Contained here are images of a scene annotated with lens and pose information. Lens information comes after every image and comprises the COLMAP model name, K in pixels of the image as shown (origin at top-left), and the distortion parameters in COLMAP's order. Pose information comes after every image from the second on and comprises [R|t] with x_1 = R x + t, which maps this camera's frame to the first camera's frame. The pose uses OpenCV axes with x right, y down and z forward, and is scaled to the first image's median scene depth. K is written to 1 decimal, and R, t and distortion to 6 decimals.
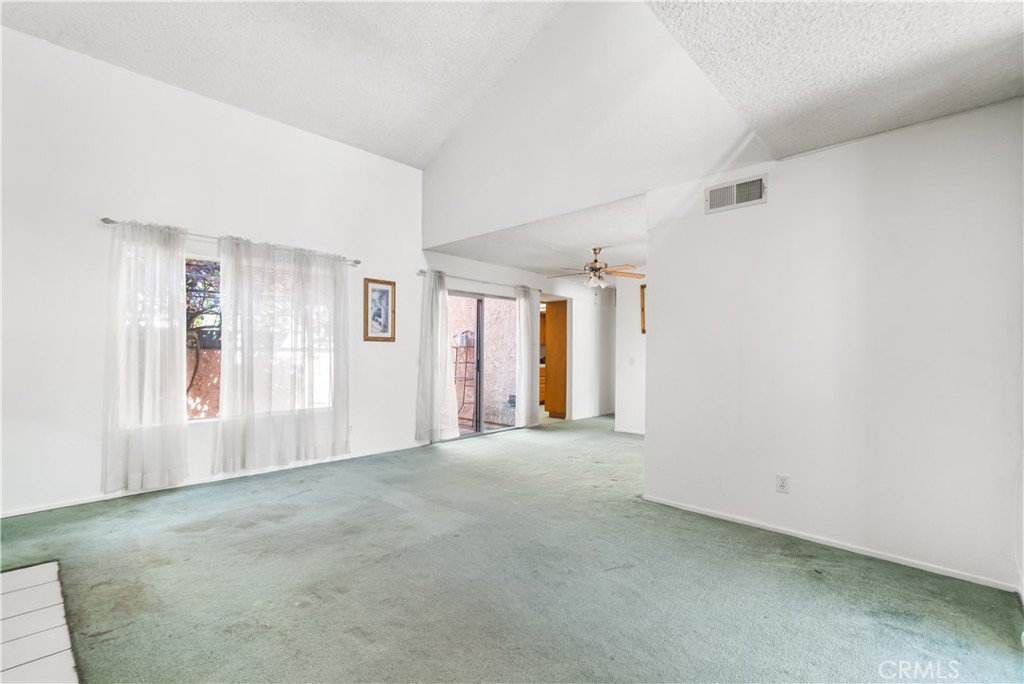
lens RADIAL K [[466.3, 0, 501.5], [0, 466.3, 349.7], [0, 0, 1]] dist [-0.017855, -0.000986]
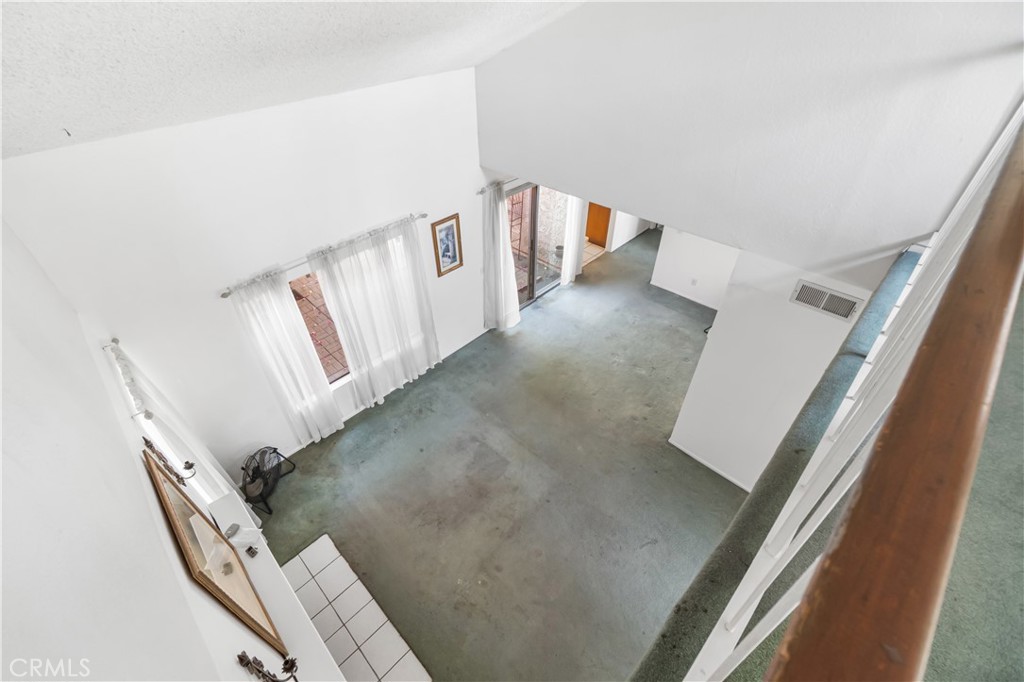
lens RADIAL K [[449.9, 0, 485.6], [0, 449.9, 338.7], [0, 0, 1]] dist [-0.013648, 0.000055]
pose [[0.998003, -0.012586, -0.061902, -0.117561], [0.050020, 0.755932, 0.652737, -0.592323], [0.038579, -0.654529, 0.755052, 0.101029]]
